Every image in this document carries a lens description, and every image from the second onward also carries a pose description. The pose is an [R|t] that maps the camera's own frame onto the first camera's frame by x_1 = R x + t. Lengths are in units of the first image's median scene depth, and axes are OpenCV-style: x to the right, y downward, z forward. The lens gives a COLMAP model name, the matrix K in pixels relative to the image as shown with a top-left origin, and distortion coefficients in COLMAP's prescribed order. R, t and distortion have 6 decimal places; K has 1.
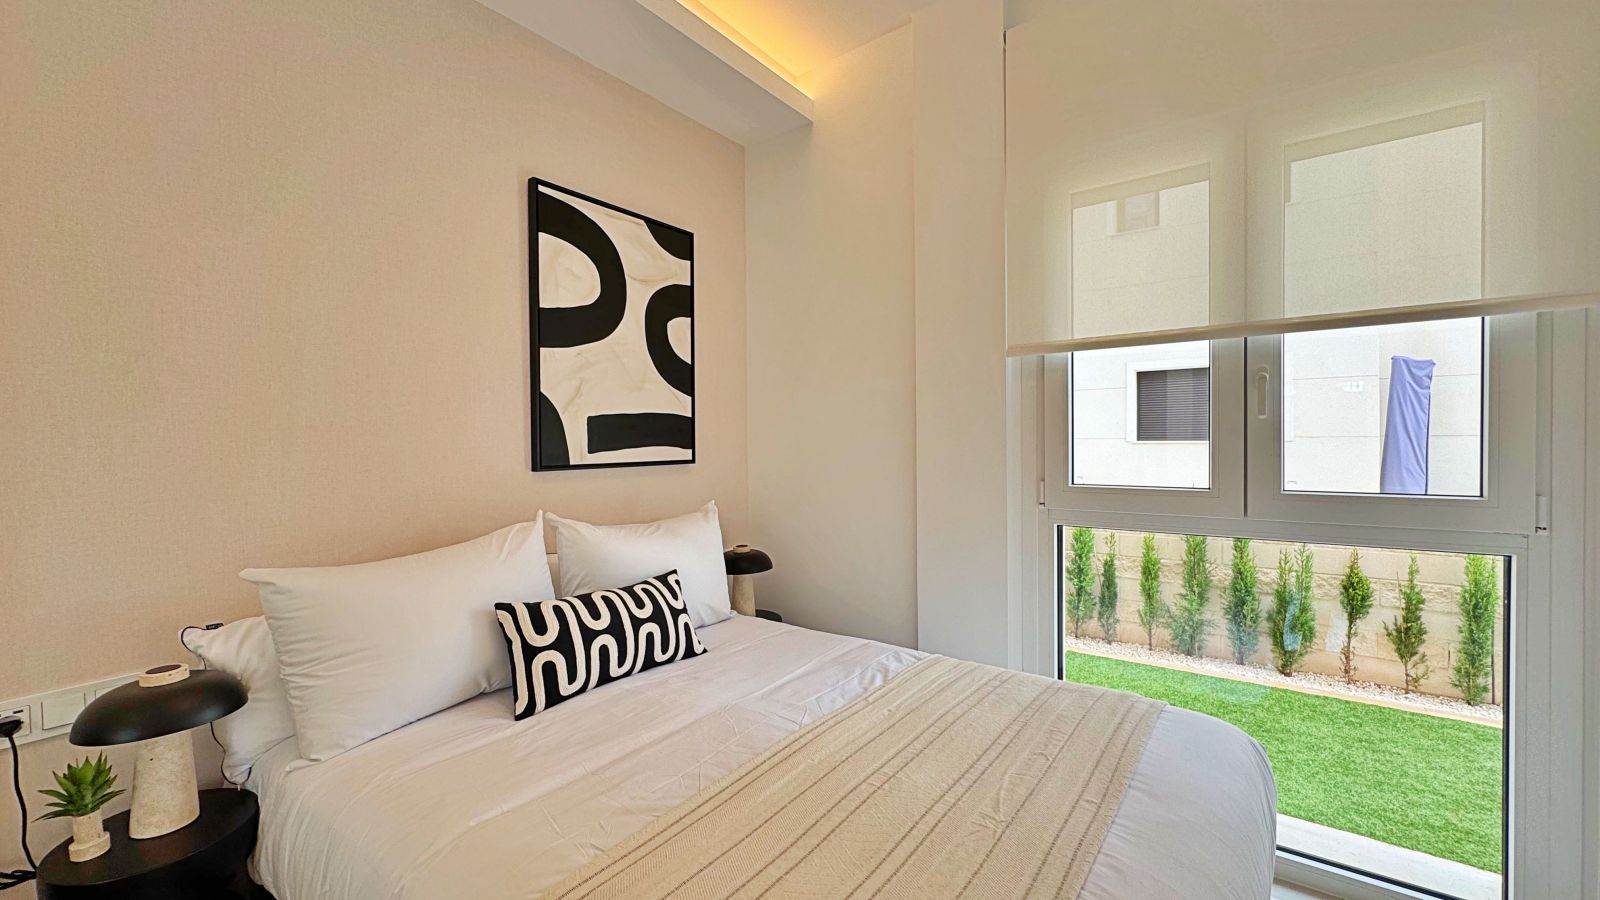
lens RADIAL K [[639.9, 0, 800.0], [0, 639.9, 450.0], [0, 0, 1]] dist [-0.002484, -0.000255]
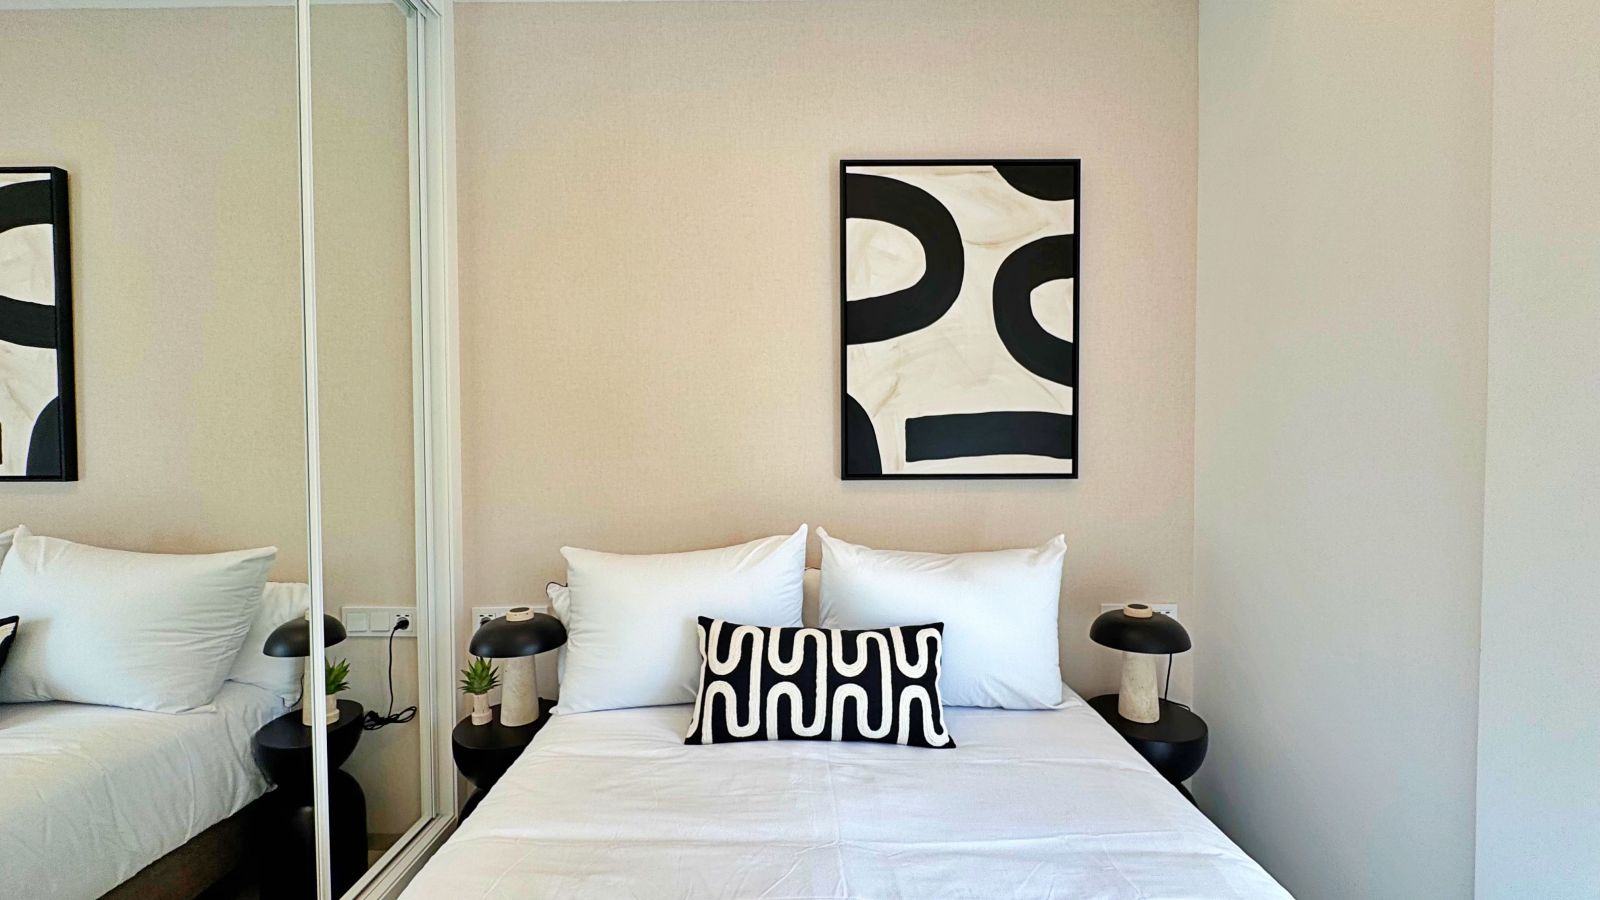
lens RADIAL K [[639.9, 0, 800.0], [0, 639.9, 450.0], [0, 0, 1]] dist [-0.002484, -0.000255]
pose [[0.589779, 0.026388, -0.807133, 0.285162], [-0.015460, 0.999652, 0.021385, -0.027201], [0.807416, -0.000134, 0.589982, 0.388397]]
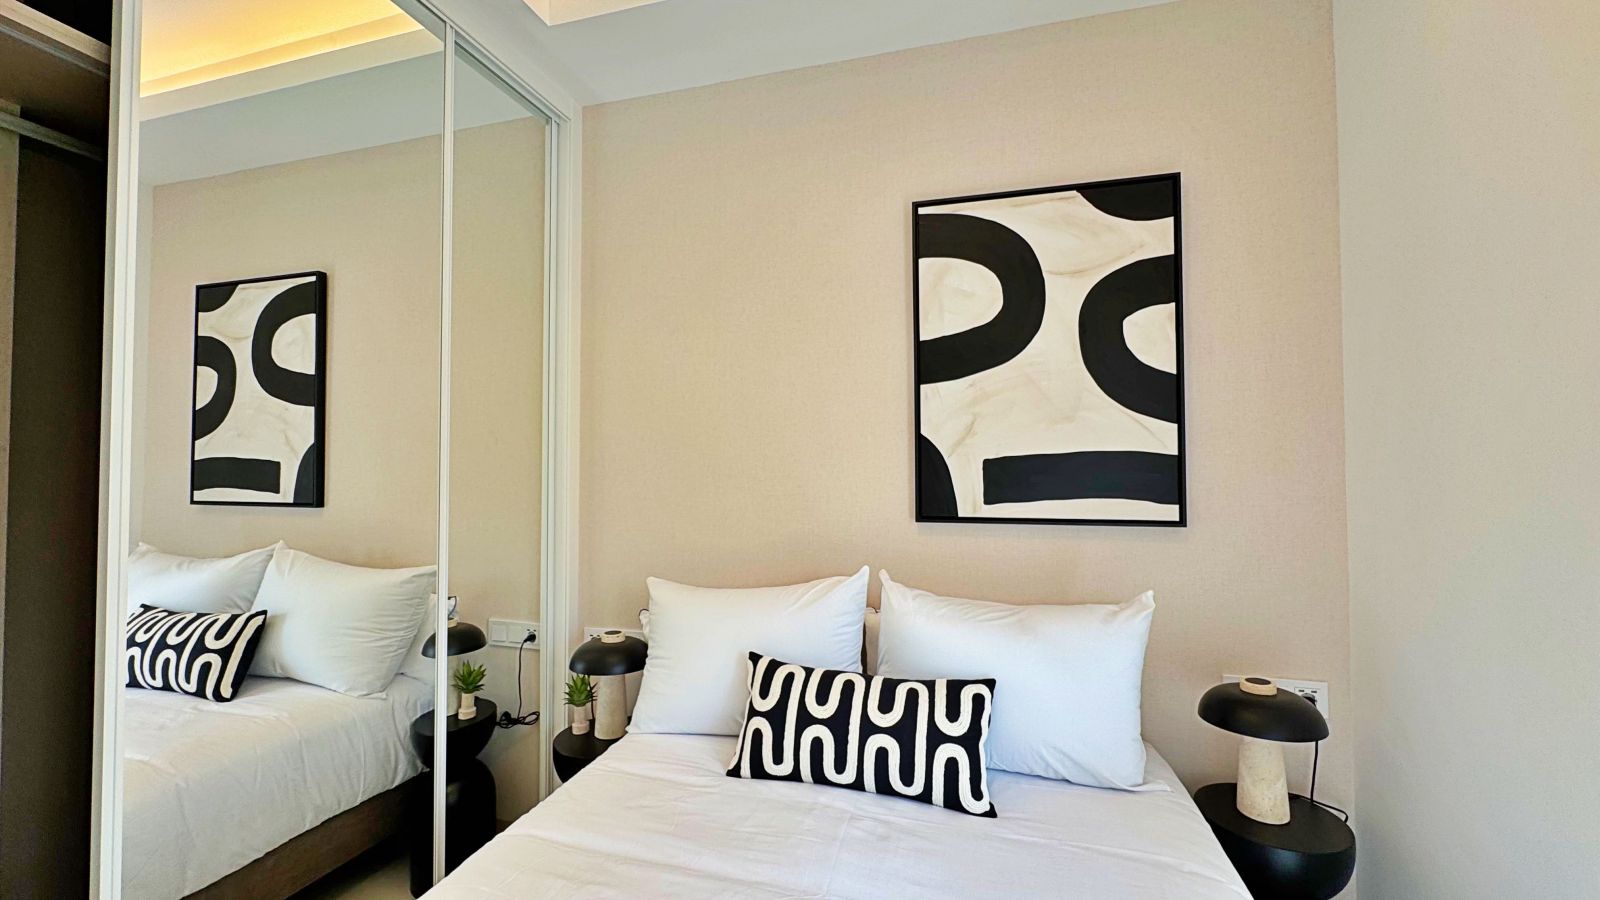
lens RADIAL K [[639.9, 0, 800.0], [0, 639.9, 450.0], [0, 0, 1]] dist [-0.002484, -0.000255]
pose [[0.349809, -0.018082, -0.936646, 0.364215], [-0.018379, 0.999489, -0.026159, -0.039400], [0.936641, 0.026365, 0.349298, 0.505128]]
